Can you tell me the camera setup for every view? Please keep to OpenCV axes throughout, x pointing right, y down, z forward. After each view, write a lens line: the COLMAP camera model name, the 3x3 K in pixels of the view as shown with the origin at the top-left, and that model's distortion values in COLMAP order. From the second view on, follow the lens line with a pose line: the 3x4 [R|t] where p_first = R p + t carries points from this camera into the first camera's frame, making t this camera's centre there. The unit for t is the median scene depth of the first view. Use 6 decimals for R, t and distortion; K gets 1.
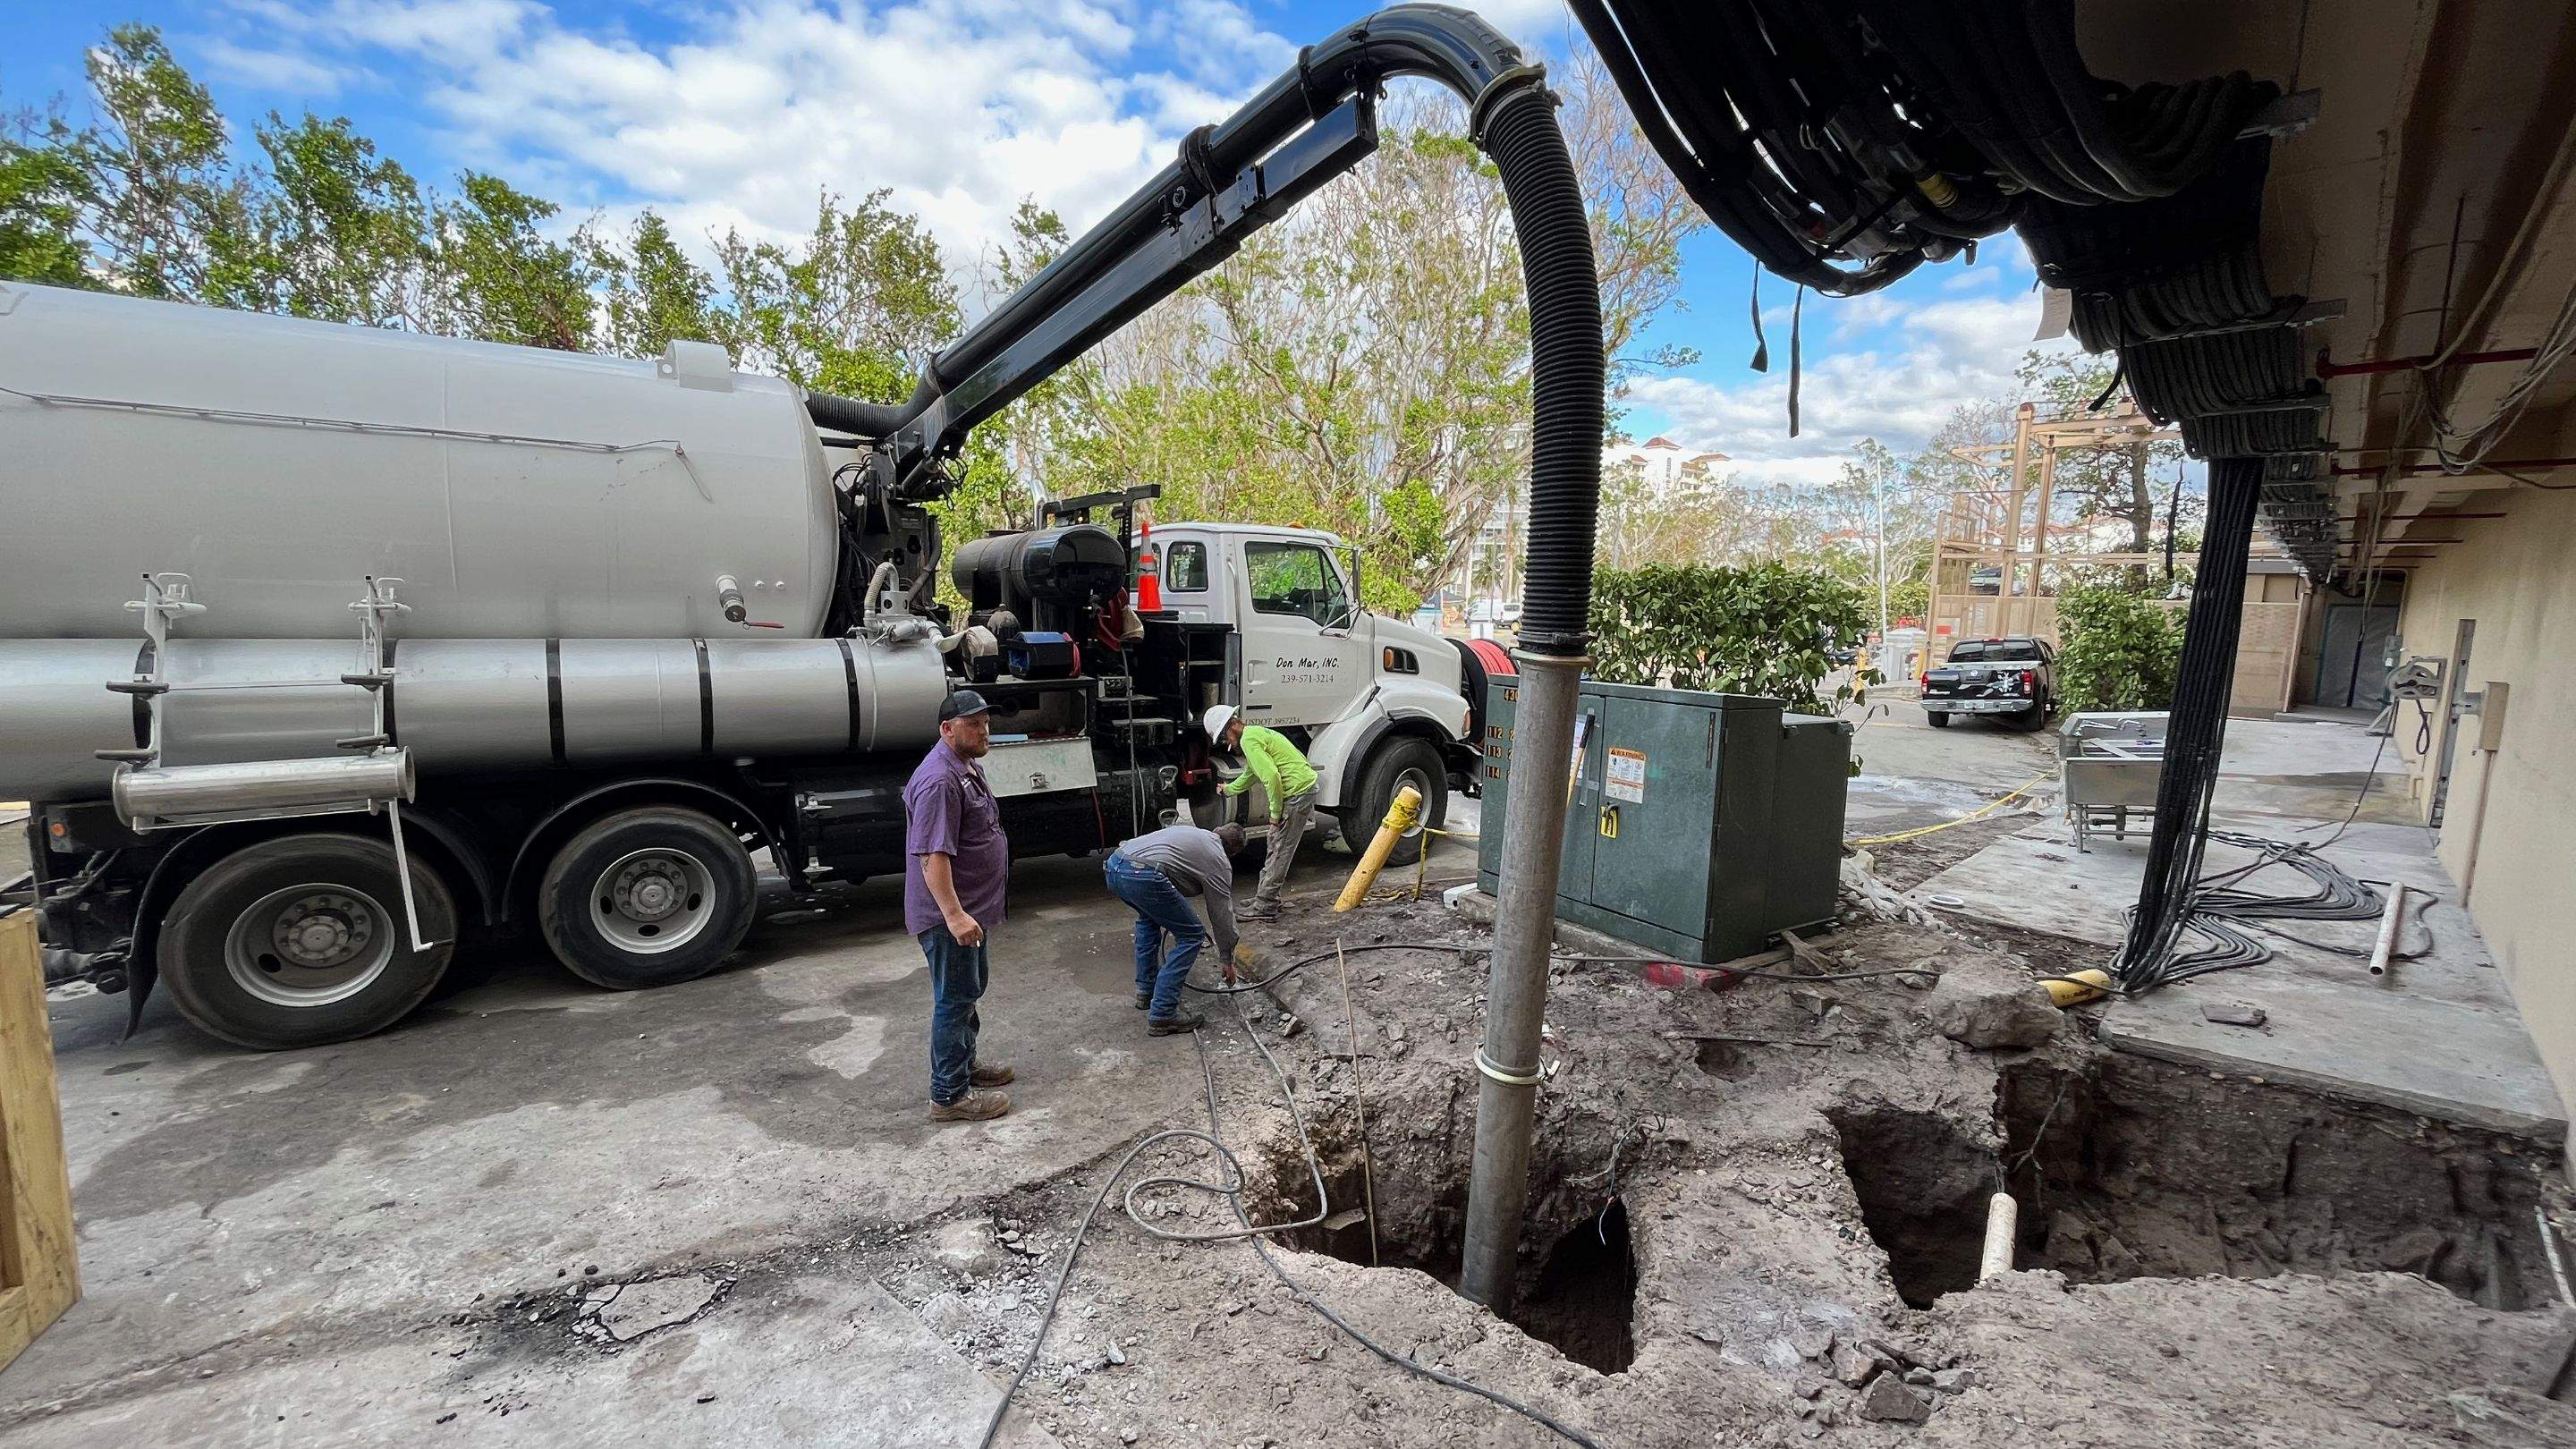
lens RADIAL K [[1035.3, 0, 1288.2], [0, 1035.3, 720.8], [0, 0, 1]] dist [-0.003308, 0.000085]
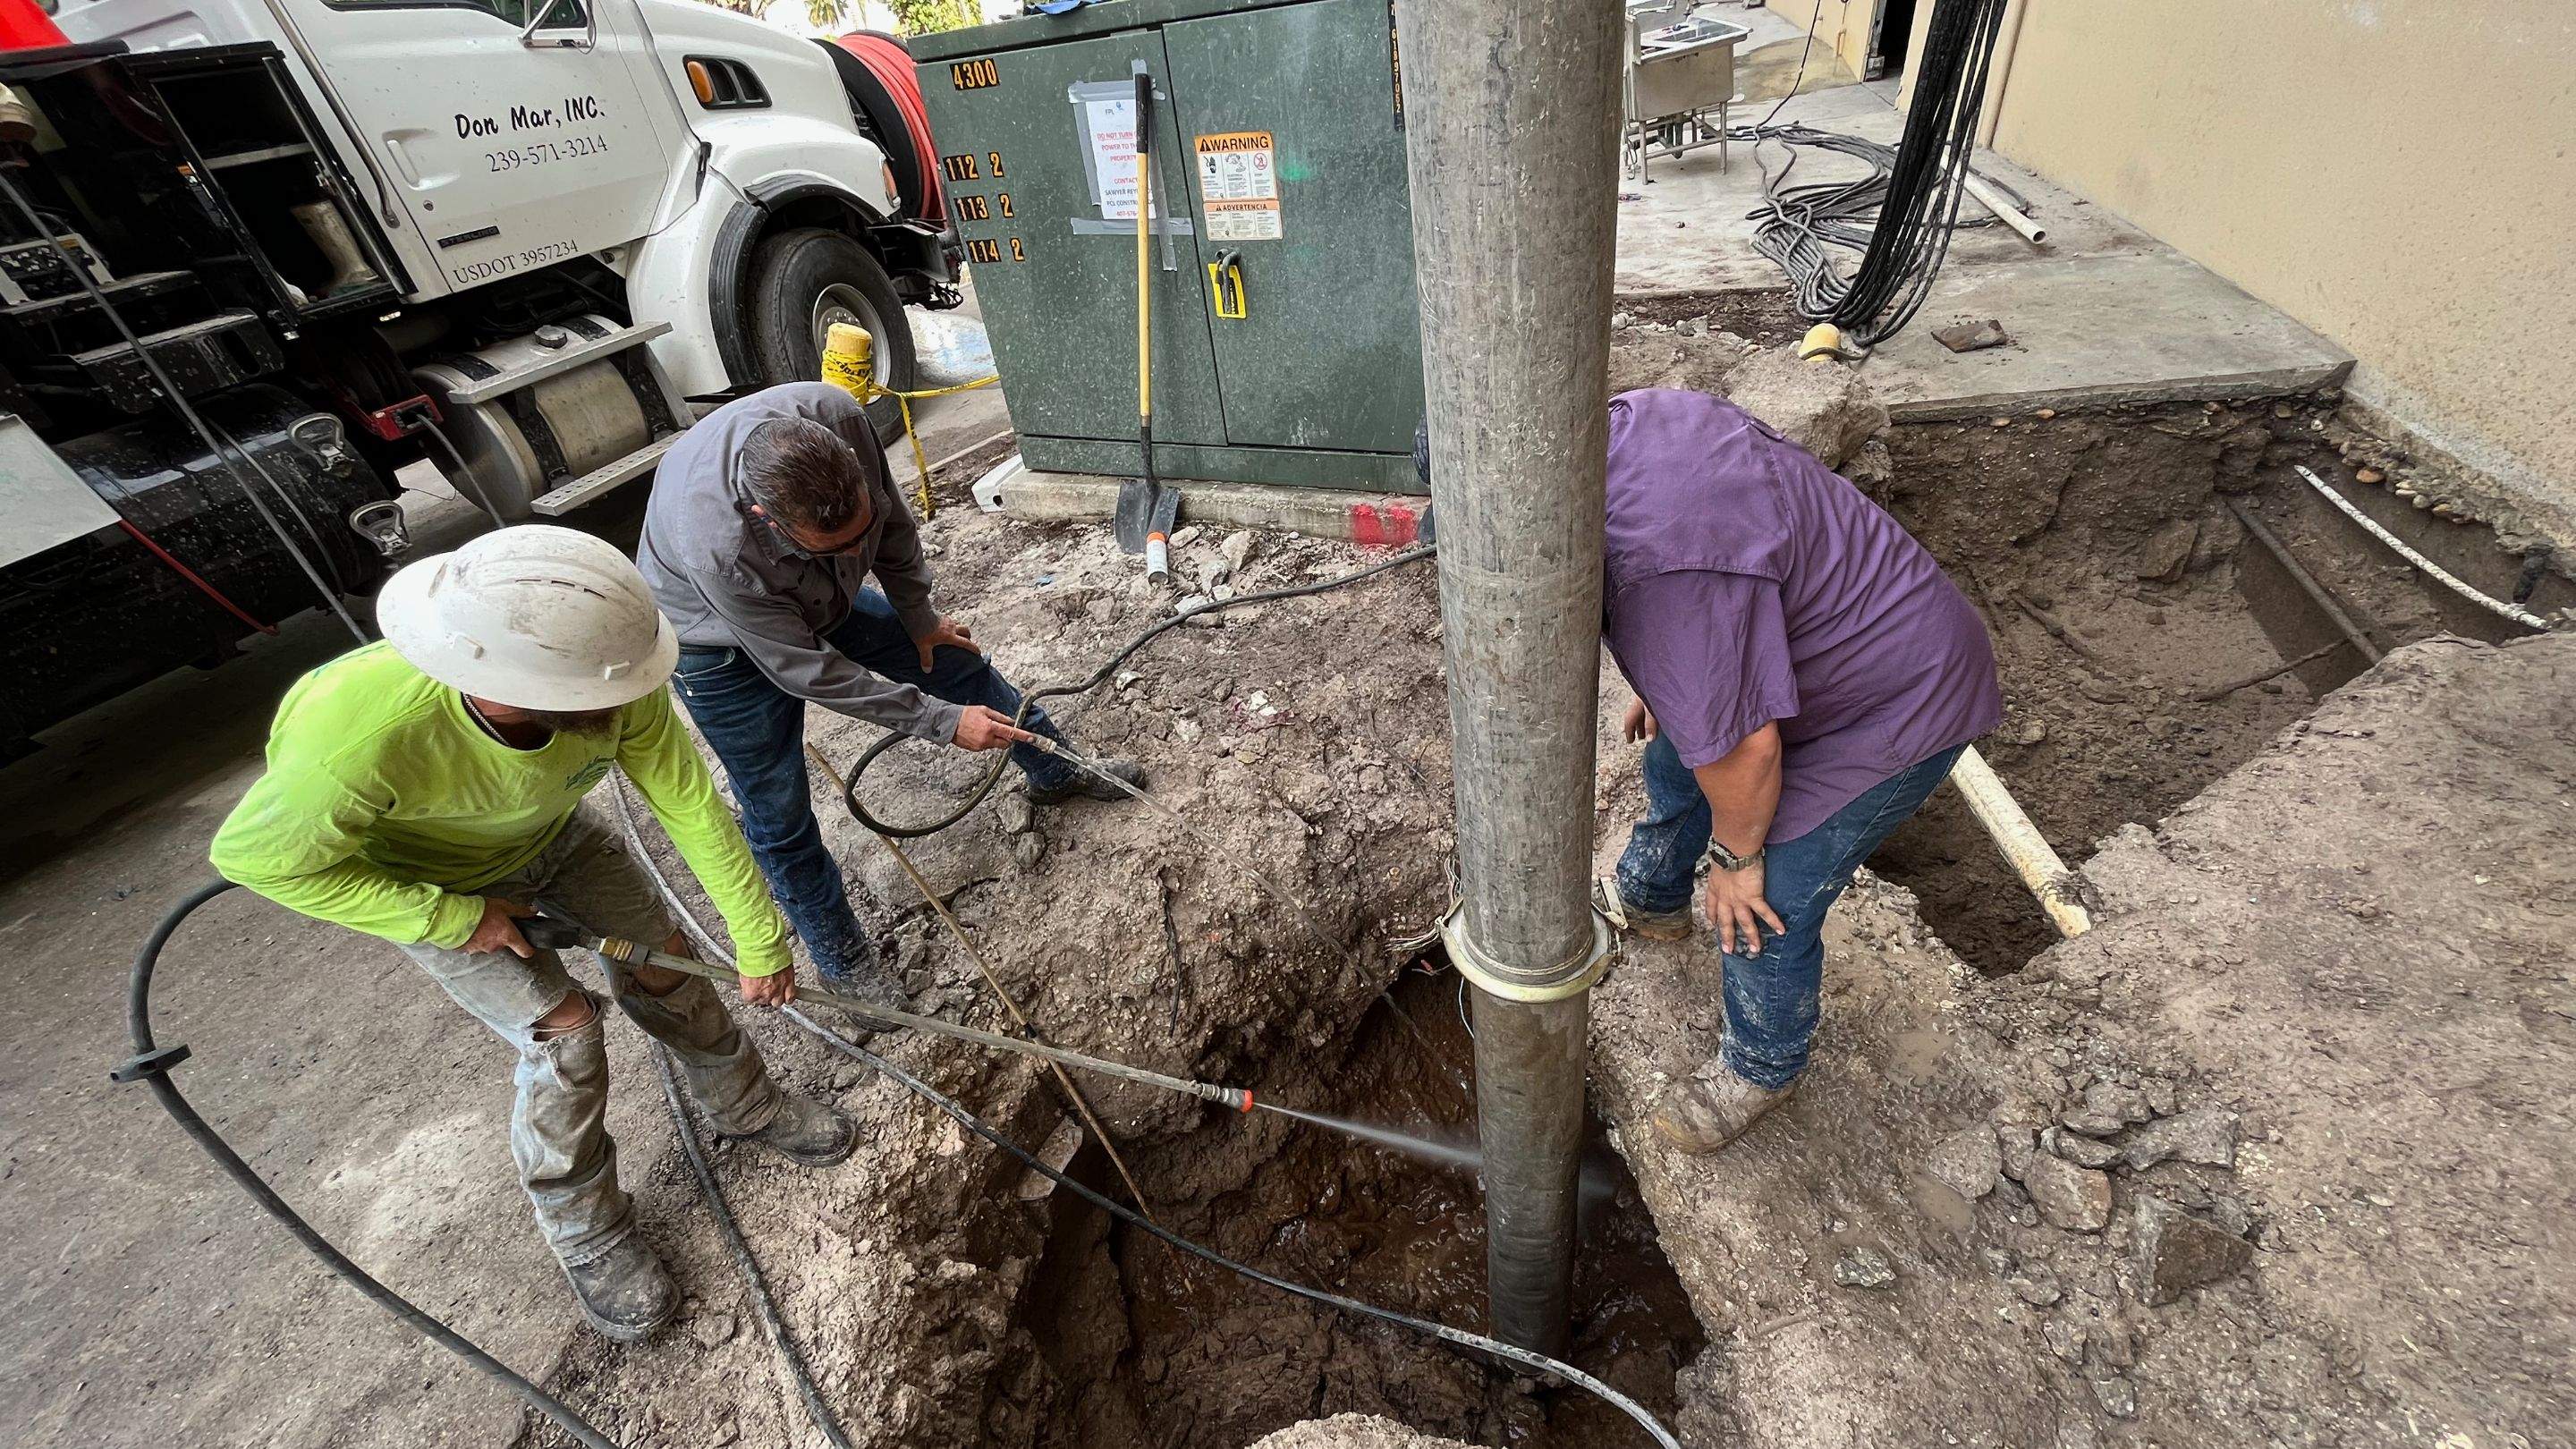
lens RADIAL K [[1035.3, 0, 1288.2], [0, 1035.3, 720.8], [0, 0, 1]] dist [-0.003308, 0.000085]
pose [[0.846891, -0.407637, 0.341478, 0.061849], [0.206105, 0.843585, 0.495869, 0.027338], [-0.490200, -0.349566, 0.798440, 0.515960]]
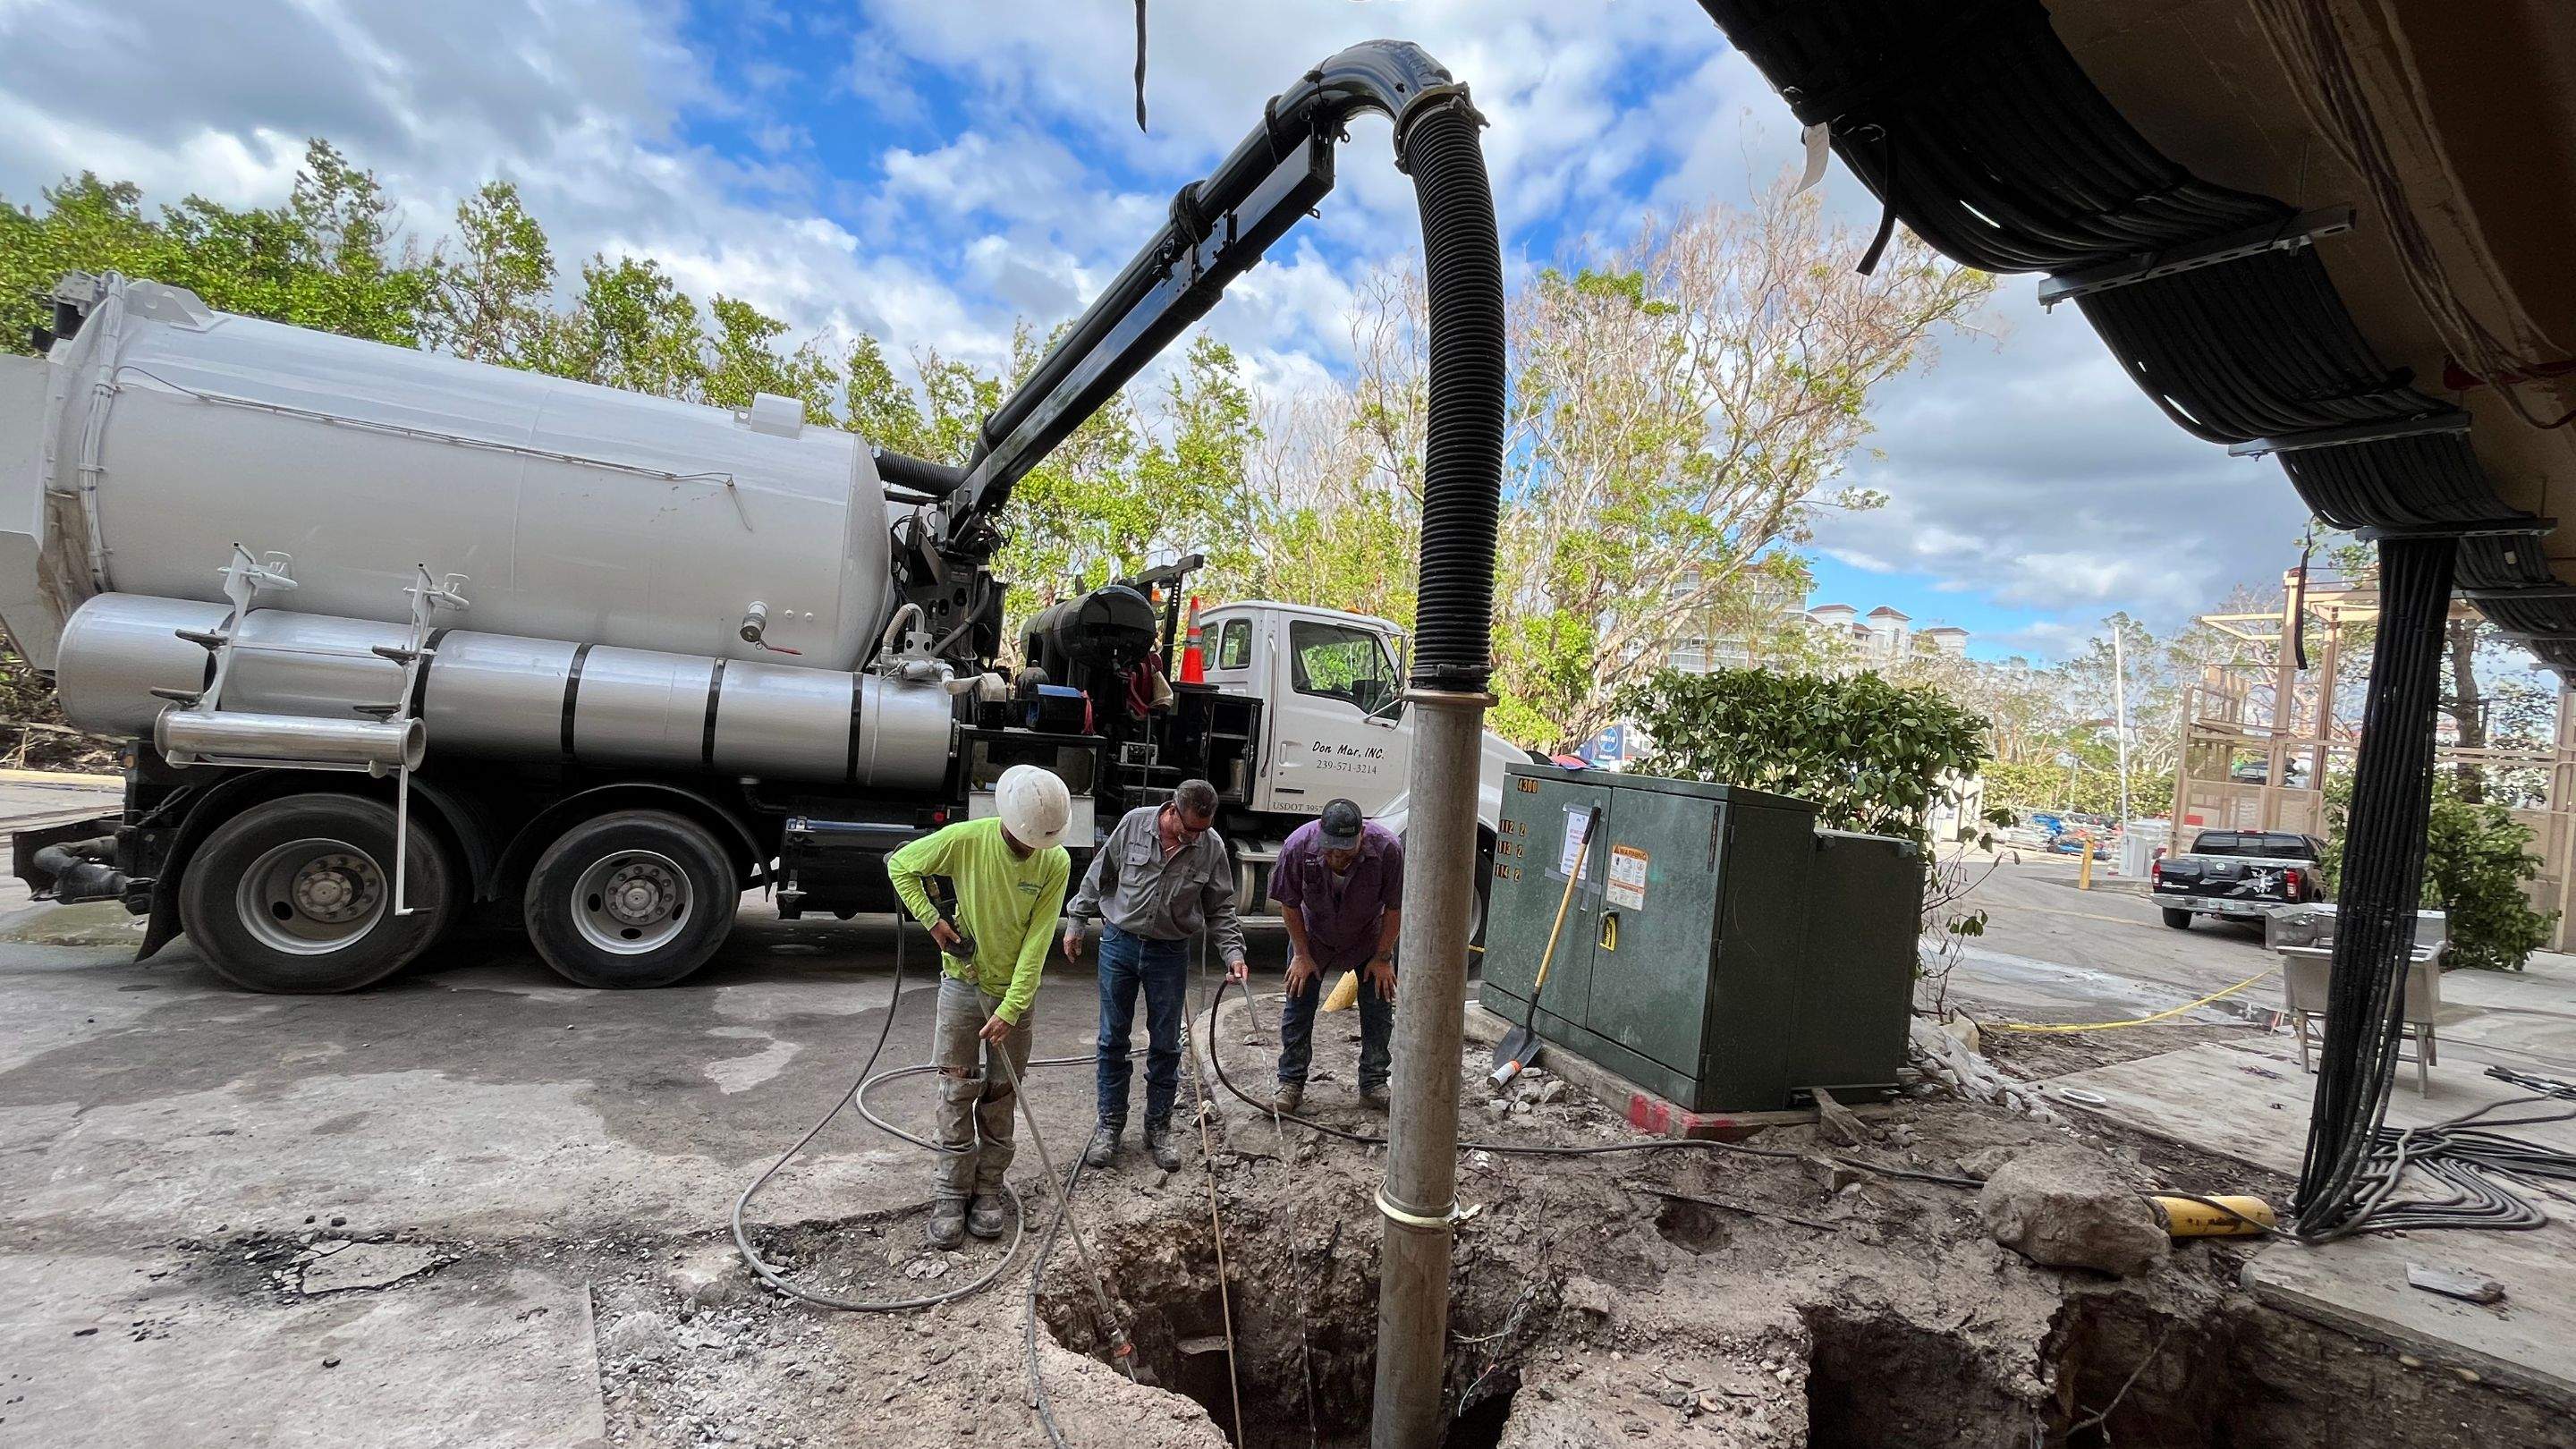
lens RADIAL K [[1035.3, 0, 1288.2], [0, 1035.3, 720.8], [0, 0, 1]] dist [-0.003308, 0.000085]
pose [[0.980263, 0.075453, -0.182731, 0.214256], [-0.099416, 0.987070, -0.125735, 0.066110], [0.170881, 0.141420, 0.975090, 0.094224]]
